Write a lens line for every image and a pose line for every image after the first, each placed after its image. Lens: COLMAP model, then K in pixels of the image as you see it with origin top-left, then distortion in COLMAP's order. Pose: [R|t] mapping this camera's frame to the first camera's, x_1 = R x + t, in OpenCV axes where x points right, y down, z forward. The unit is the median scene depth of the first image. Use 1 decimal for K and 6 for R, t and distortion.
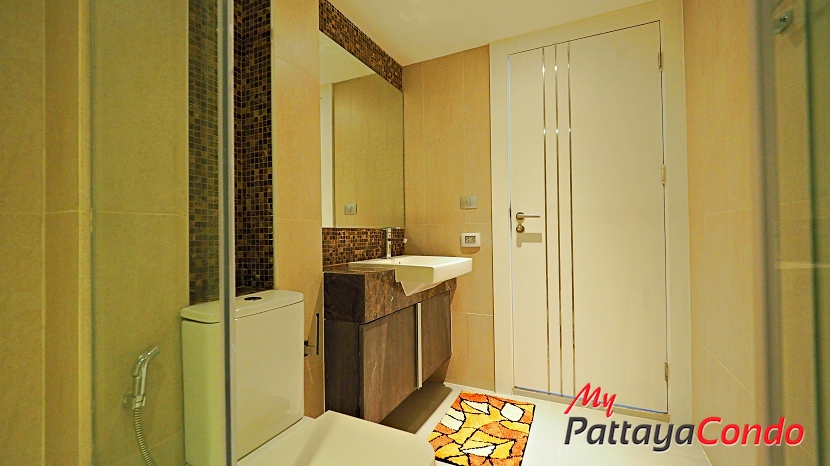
lens RADIAL K [[344.4, 0, 416.3], [0, 344.4, 230.2], [0, 0, 1]] dist [-0.000268, -0.000020]
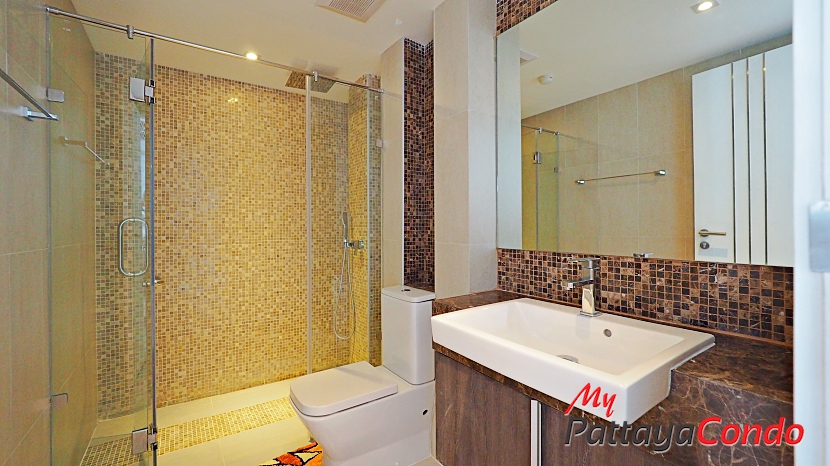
lens RADIAL K [[344.4, 0, 415.9], [0, 344.4, 229.7], [0, 0, 1]] dist [-0.000268, -0.000020]
pose [[-0.486694, 0.004746, -0.873560, 0.514668], [0.004807, 0.999985, 0.002755, -0.053003], [0.873559, -0.002858, -0.486709, 0.986207]]
